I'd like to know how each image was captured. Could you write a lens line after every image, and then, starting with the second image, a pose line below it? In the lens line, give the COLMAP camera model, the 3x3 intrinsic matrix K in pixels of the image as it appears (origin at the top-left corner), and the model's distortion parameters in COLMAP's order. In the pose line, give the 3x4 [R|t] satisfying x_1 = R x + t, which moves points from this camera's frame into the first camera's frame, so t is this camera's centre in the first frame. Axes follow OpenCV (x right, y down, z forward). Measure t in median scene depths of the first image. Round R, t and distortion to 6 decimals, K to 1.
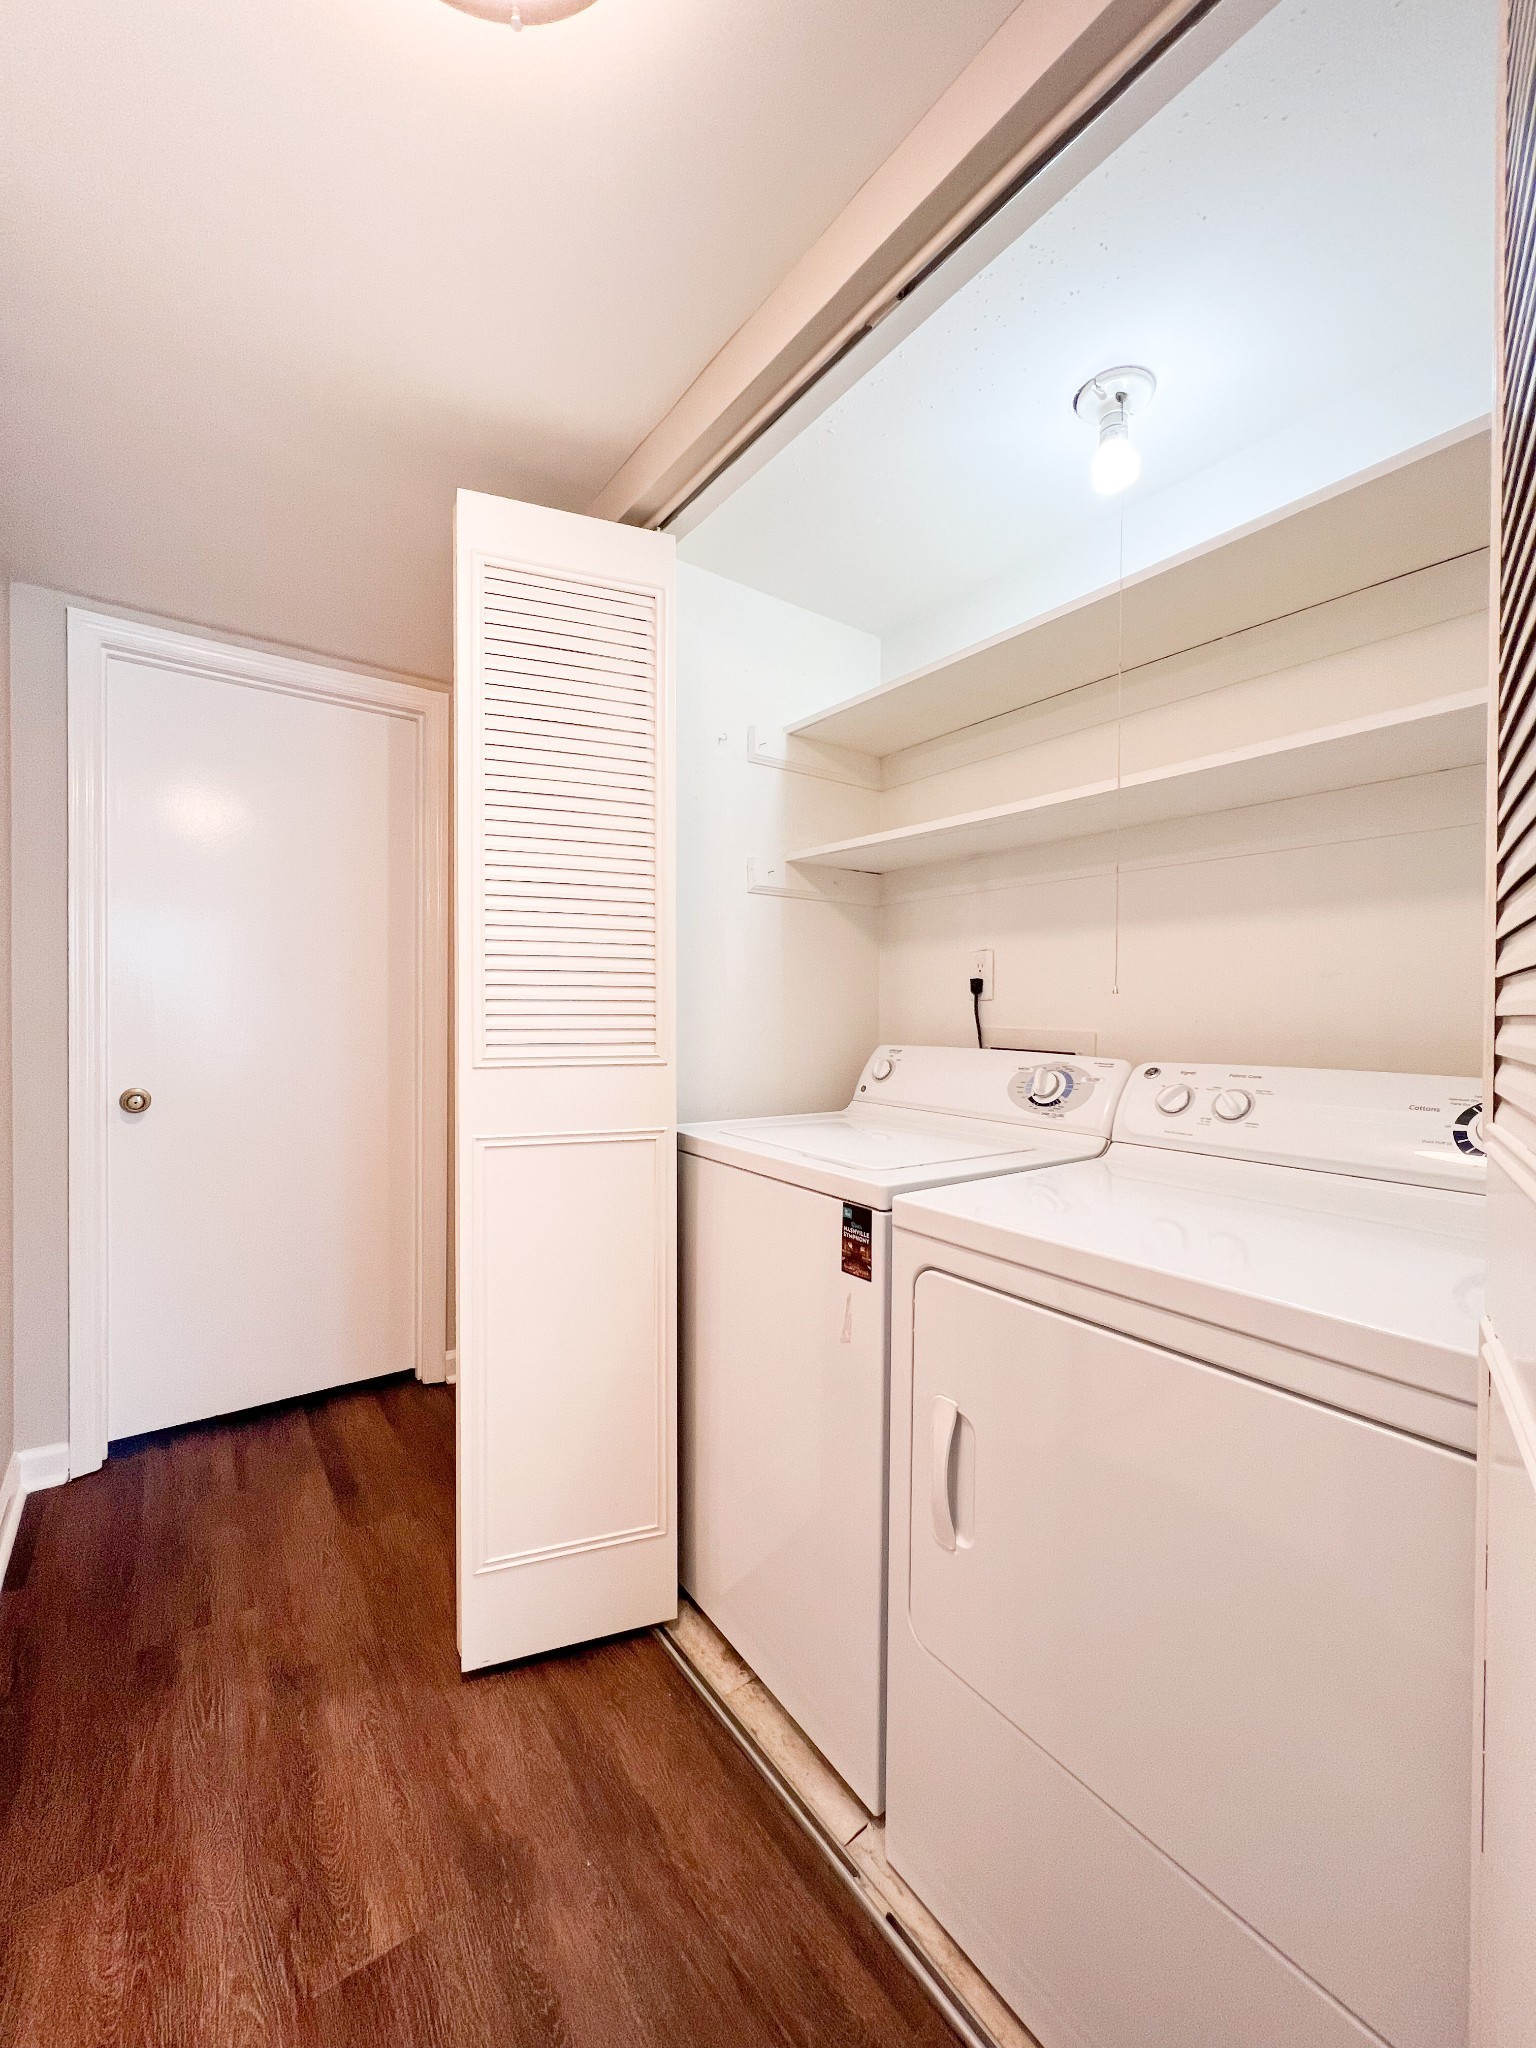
lens RADIAL K [[827.2, 0, 768.0], [0, 827.2, 1024.0], [0, 0, 1]] dist [-0.001909, -0.000128]
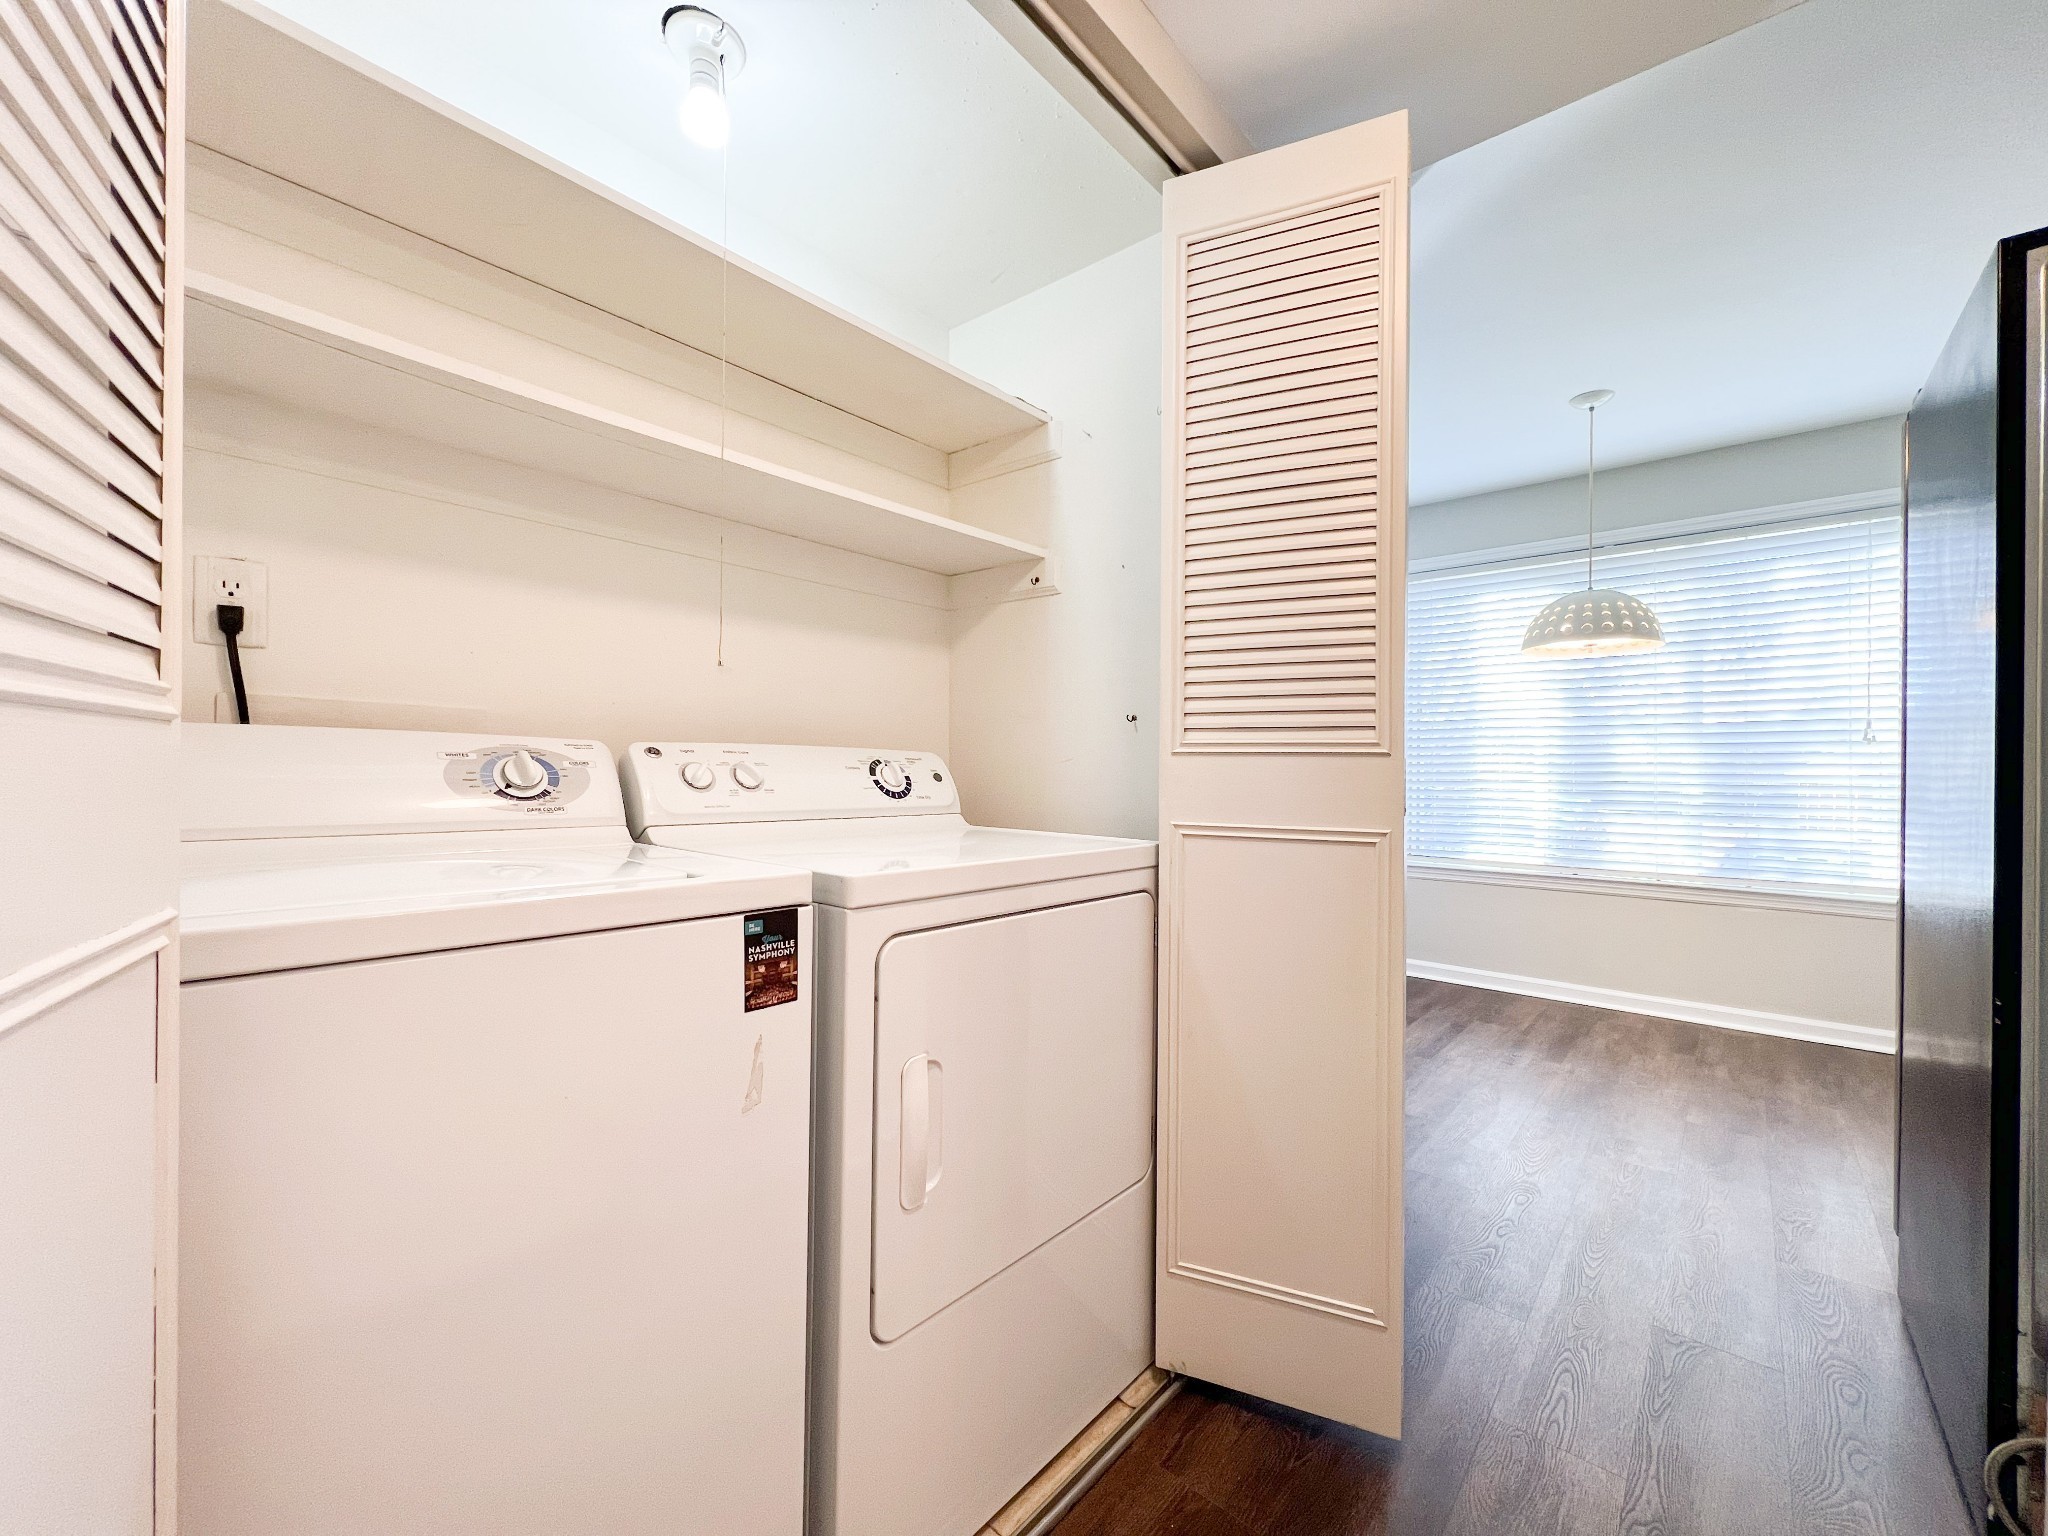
lens RADIAL K [[827.2, 0, 1024.0], [0, 827.2, 768.0], [0, 0, 1]] dist [-0.001909, -0.000128]
pose [[-0.212231, -0.005314, 0.977205, -0.659086], [0.000591, 0.999984, 0.005566, 0.084273], [-0.977219, 0.001759, -0.212225, 0.918127]]
